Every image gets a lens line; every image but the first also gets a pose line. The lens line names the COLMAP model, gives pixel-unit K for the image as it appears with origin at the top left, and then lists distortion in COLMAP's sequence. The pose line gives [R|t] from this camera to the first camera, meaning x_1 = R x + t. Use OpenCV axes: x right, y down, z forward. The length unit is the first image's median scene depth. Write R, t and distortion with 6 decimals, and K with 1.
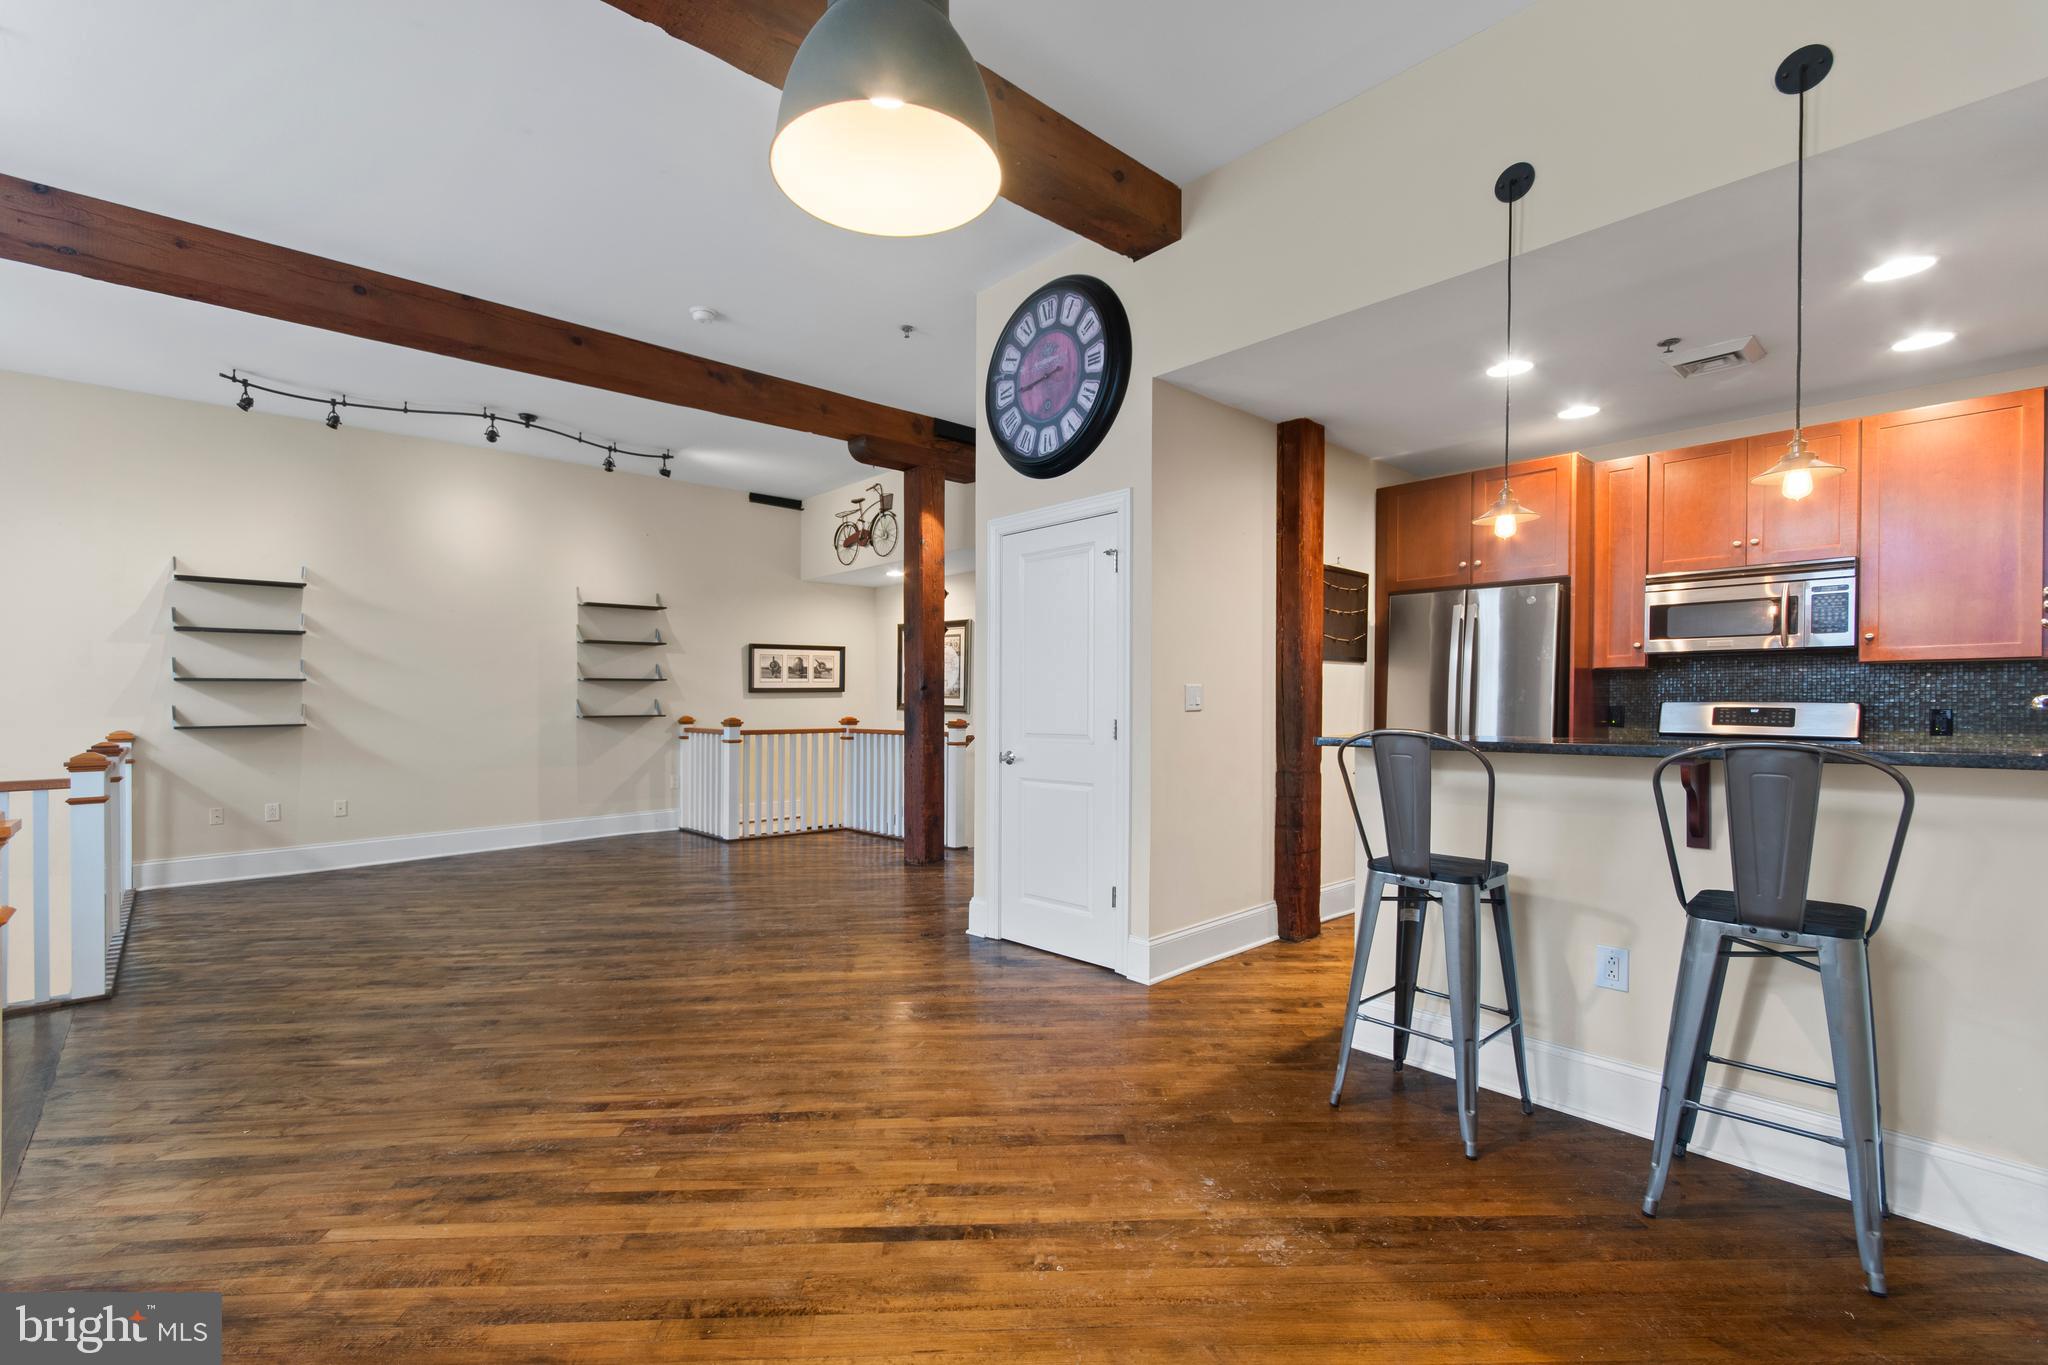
lens RADIAL K [[914.0, 0, 1013.5], [0, 914.0, 697.9], [0, 0, 1]] dist [0.007881, -0.004198]
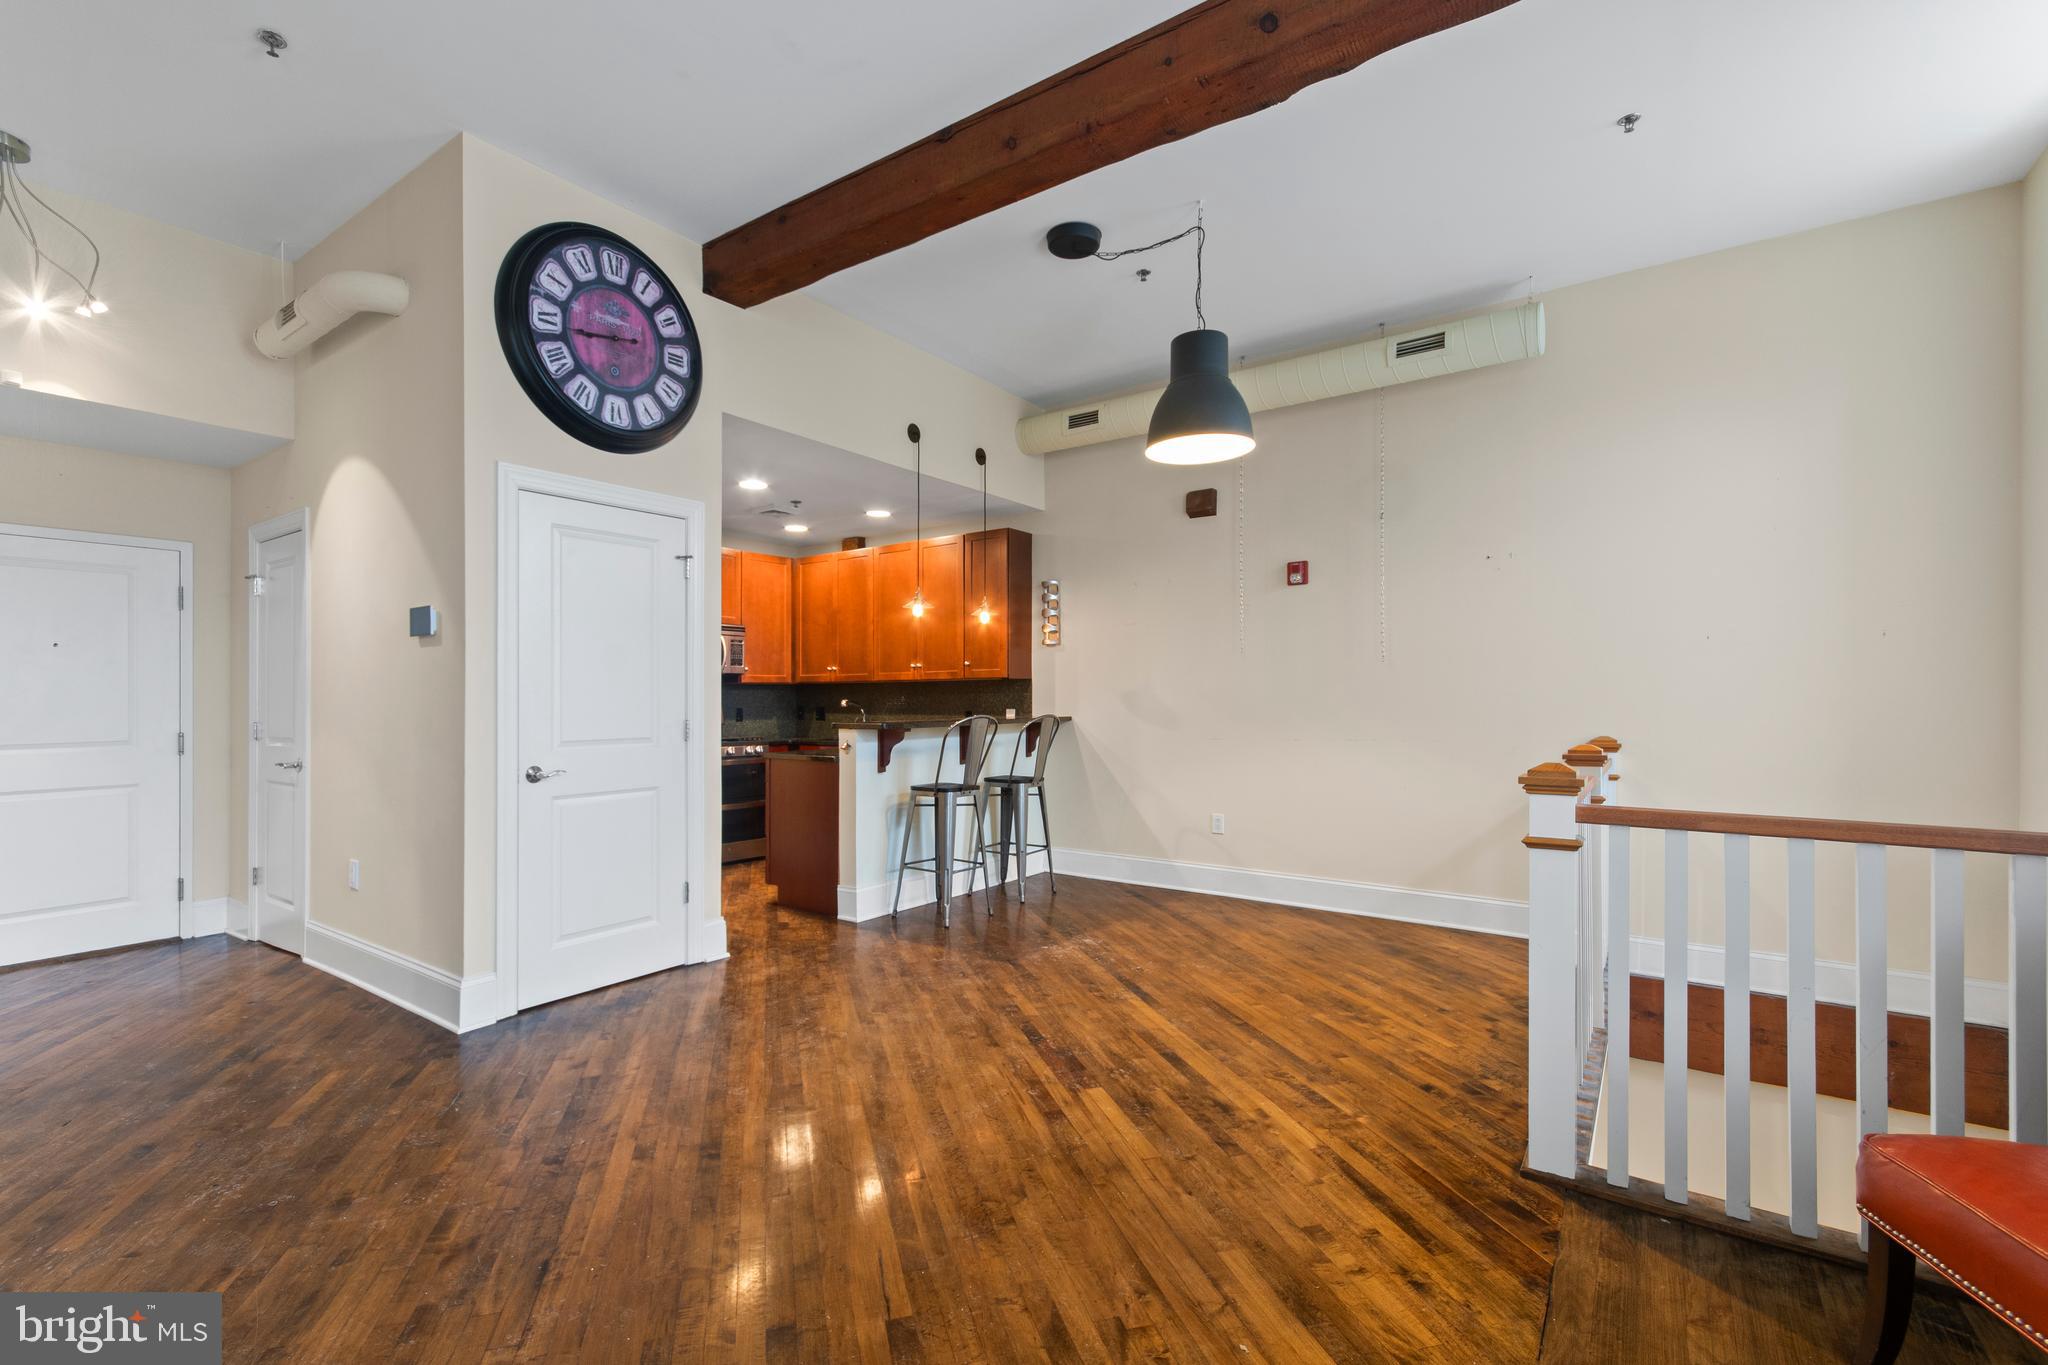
lens RADIAL K [[914.0, 0, 995.1], [0, 914.0, 698.1], [0, 0, 1]] dist [0.007881, -0.004198]
pose [[-0.209490, 0.007465, 0.977782, -0.862813], [0.004661, 0.999967, -0.006636, 0.006413], [-0.977800, 0.003167, -0.209518, 0.781920]]
